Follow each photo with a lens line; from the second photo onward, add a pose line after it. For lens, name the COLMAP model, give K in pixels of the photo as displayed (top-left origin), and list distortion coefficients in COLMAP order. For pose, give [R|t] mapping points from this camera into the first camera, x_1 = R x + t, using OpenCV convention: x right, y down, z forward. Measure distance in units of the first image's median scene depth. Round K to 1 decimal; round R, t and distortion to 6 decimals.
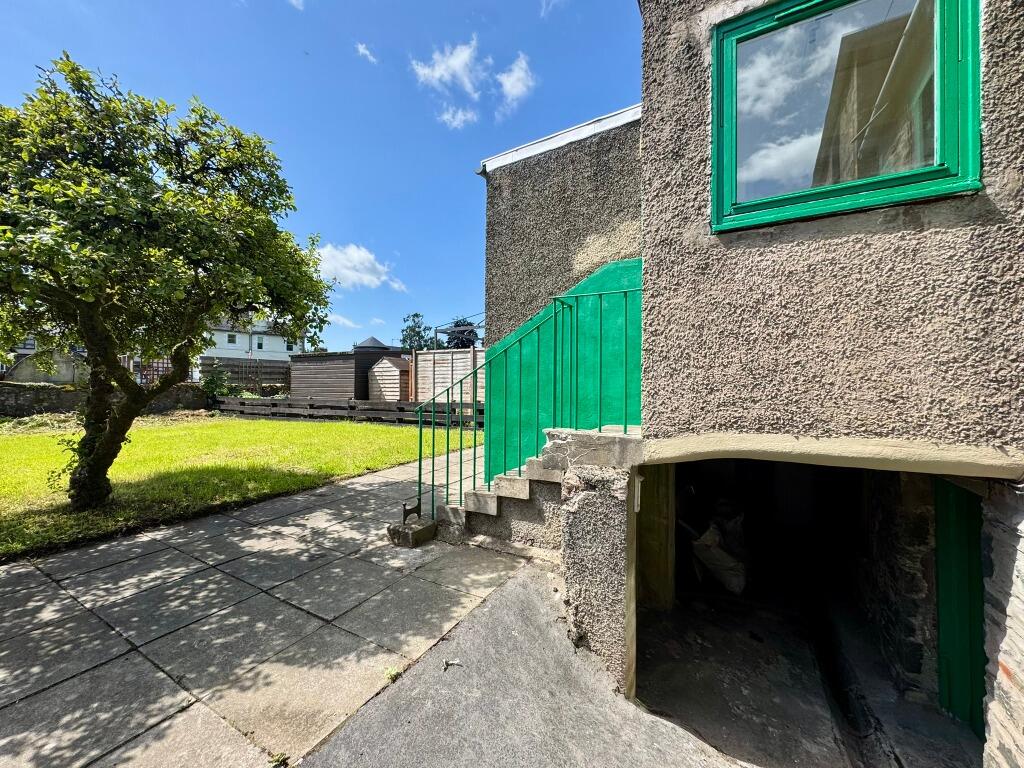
lens RADIAL K [[411.8, 0, 510.1], [0, 411.8, 380.3], [0, 0, 1]] dist [-0.001080, -0.001295]
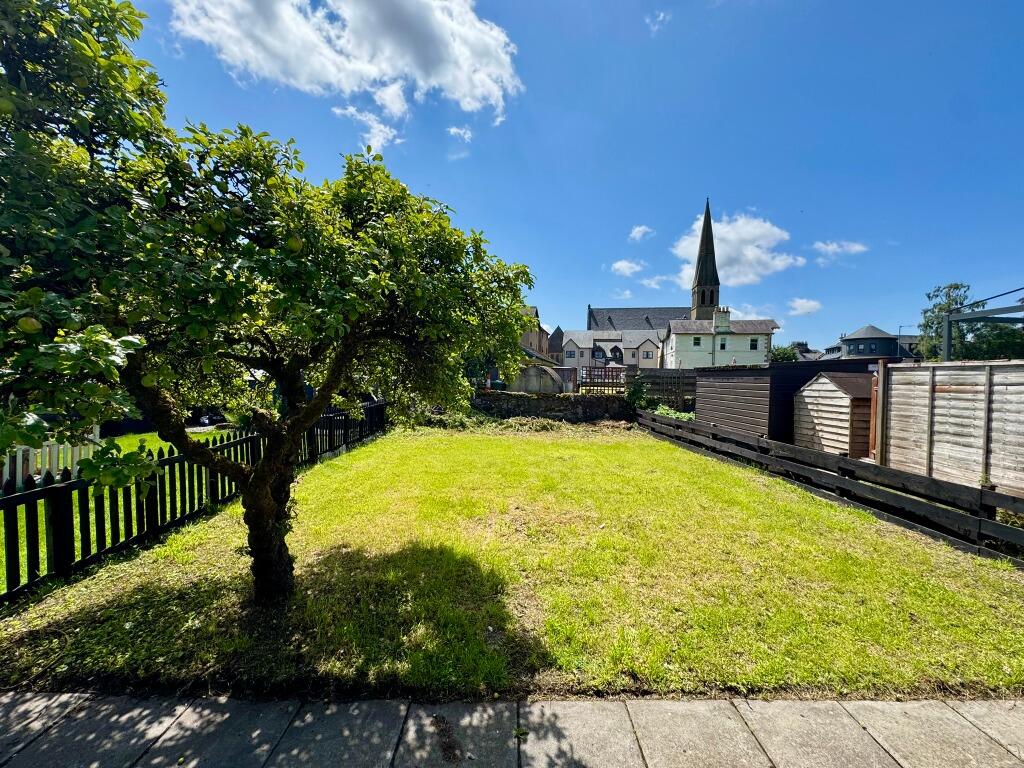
lens RADIAL K [[411.8, 0, 506.6], [0, 411.8, 382.7], [0, 0, 1]] dist [-0.001080, -0.001295]
pose [[0.495616, 0.020012, -0.868311, -0.017764], [-0.009704, 0.999800, 0.017504, -0.048687], [0.868488, -0.000249, 0.495711, 0.316972]]
